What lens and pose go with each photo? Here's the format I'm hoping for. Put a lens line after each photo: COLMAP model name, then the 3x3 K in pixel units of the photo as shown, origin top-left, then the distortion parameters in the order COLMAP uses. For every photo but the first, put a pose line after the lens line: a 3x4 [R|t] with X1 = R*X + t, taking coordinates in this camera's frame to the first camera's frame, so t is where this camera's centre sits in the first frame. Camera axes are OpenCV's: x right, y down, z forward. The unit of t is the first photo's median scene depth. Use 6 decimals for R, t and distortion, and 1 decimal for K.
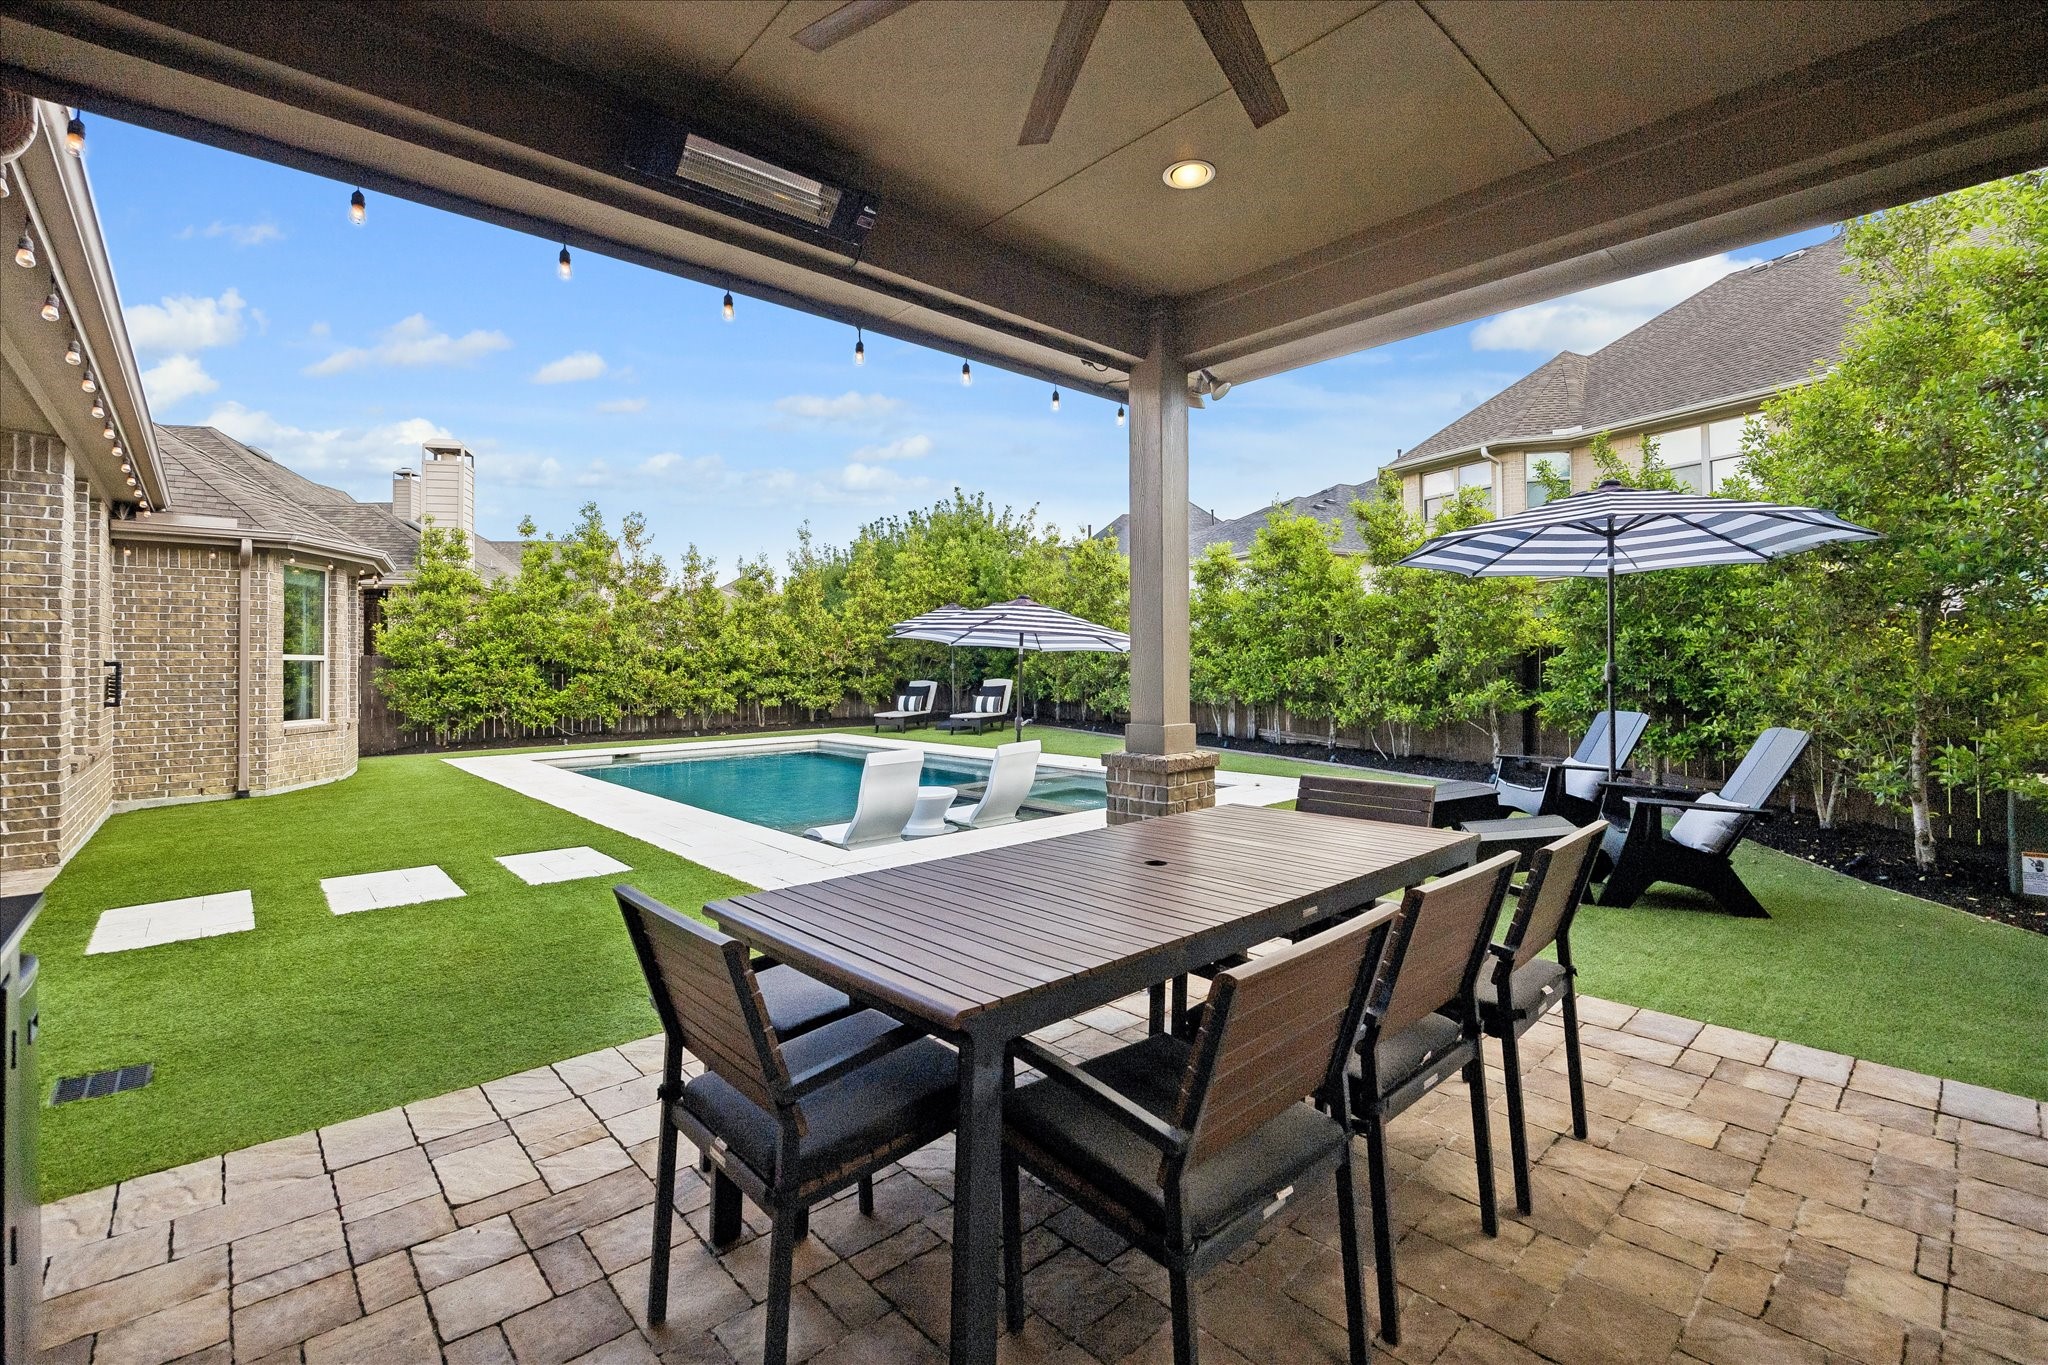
lens RADIAL K [[791.4, 0, 1023.4], [0, 791.4, 699.4], [0, 0, 1]] dist [0.000025, 0.000059]
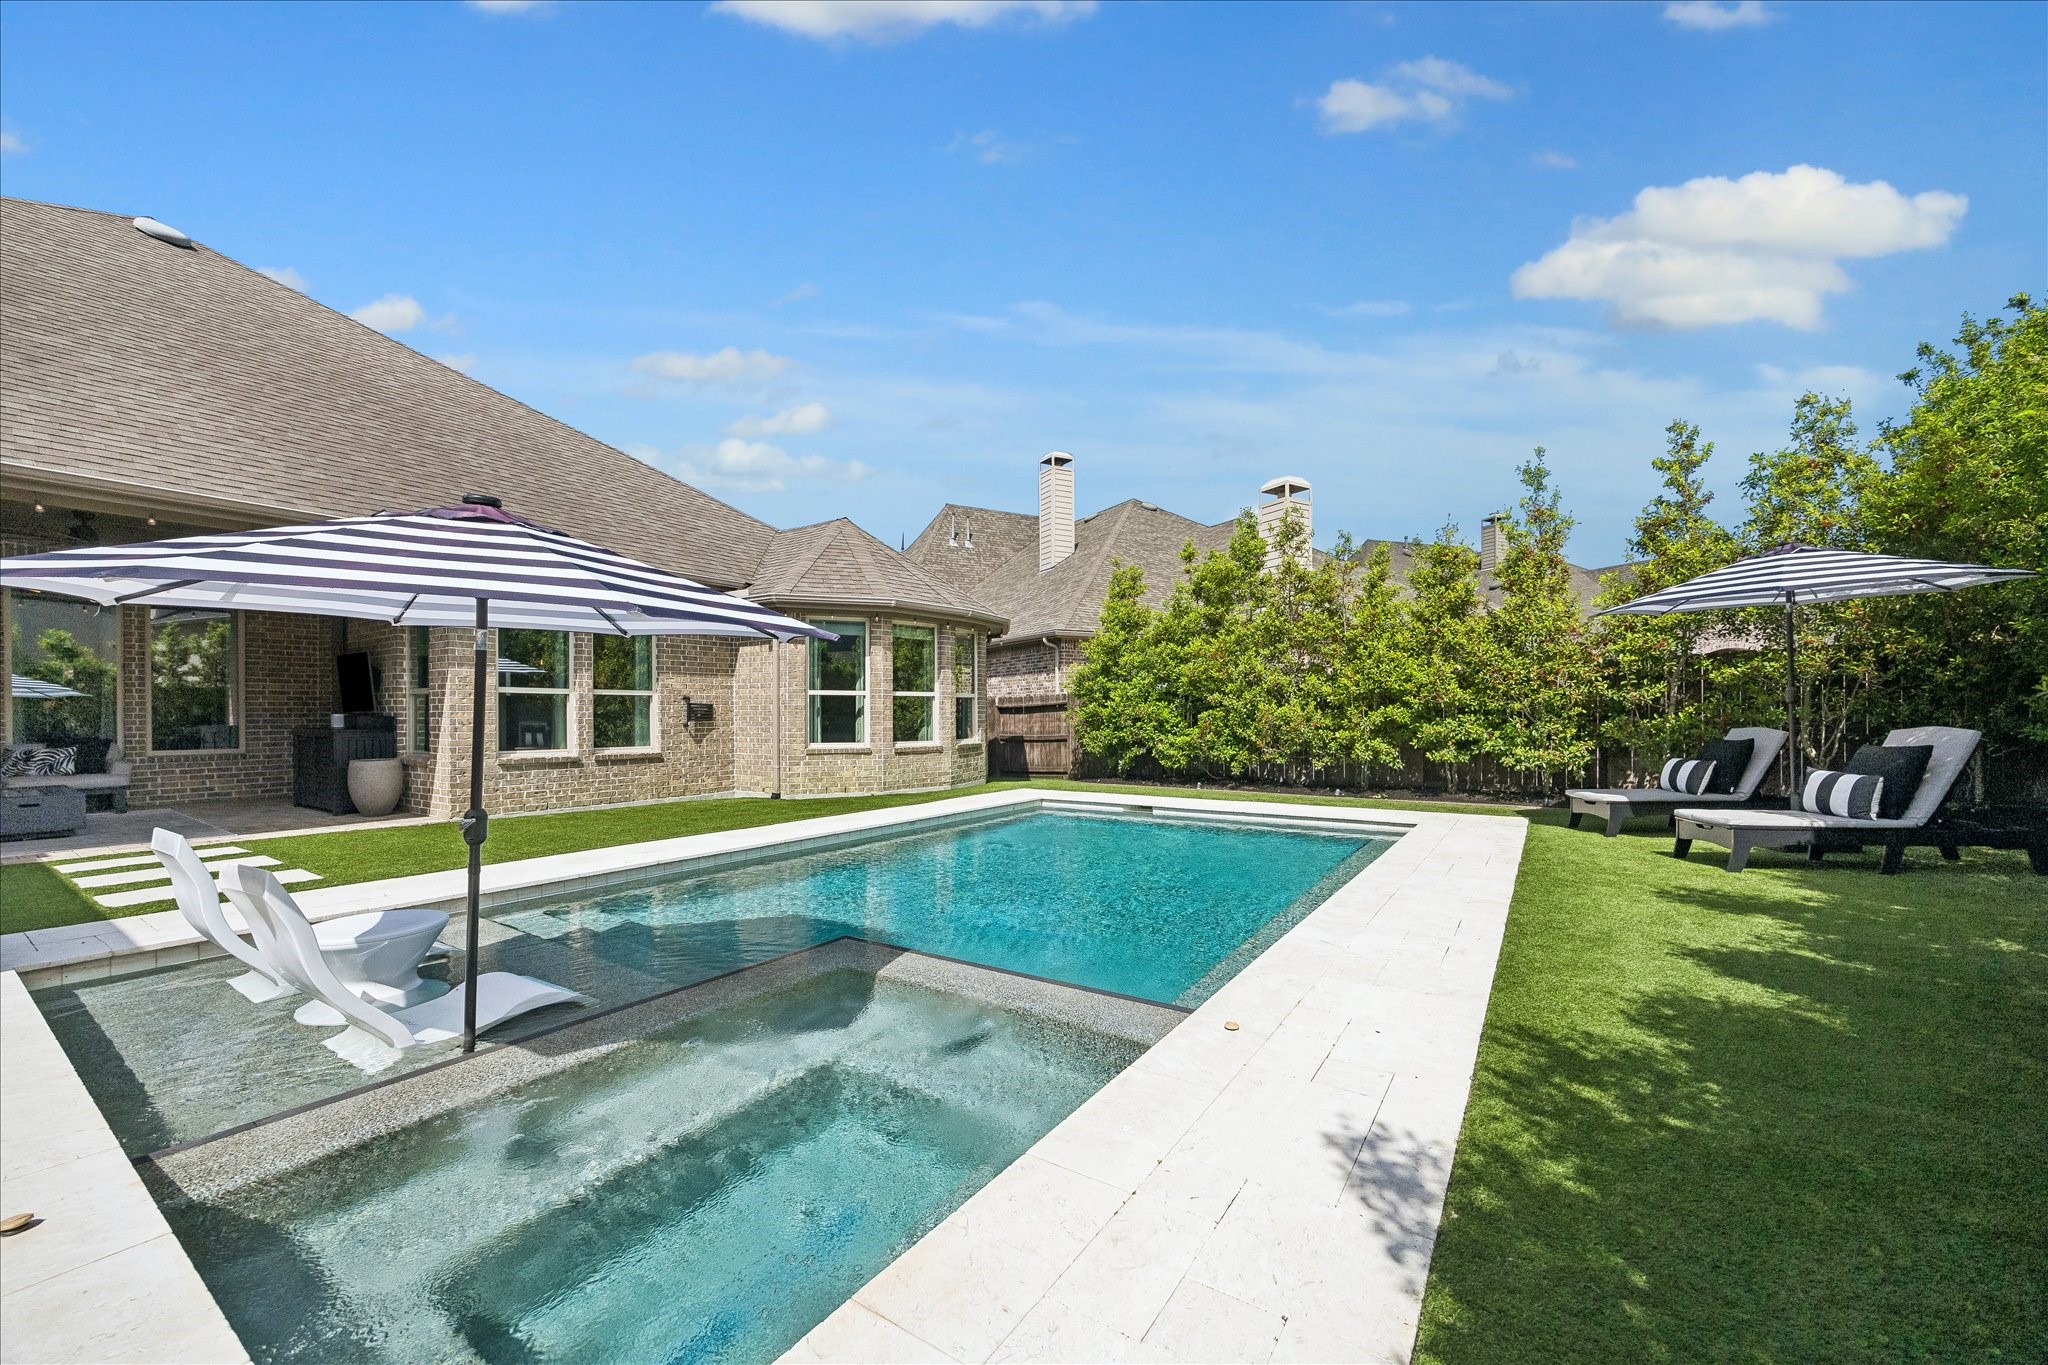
lens RADIAL K [[791.4, 0, 1023.4], [0, 791.4, 699.4], [0, 0, 1]] dist [0.000025, 0.000059]
pose [[0.270249, -0.009455, -0.962744, 0.209850], [-0.038682, 0.999038, -0.020669, -0.016059], [0.962013, 0.042827, 0.269623, 0.527313]]
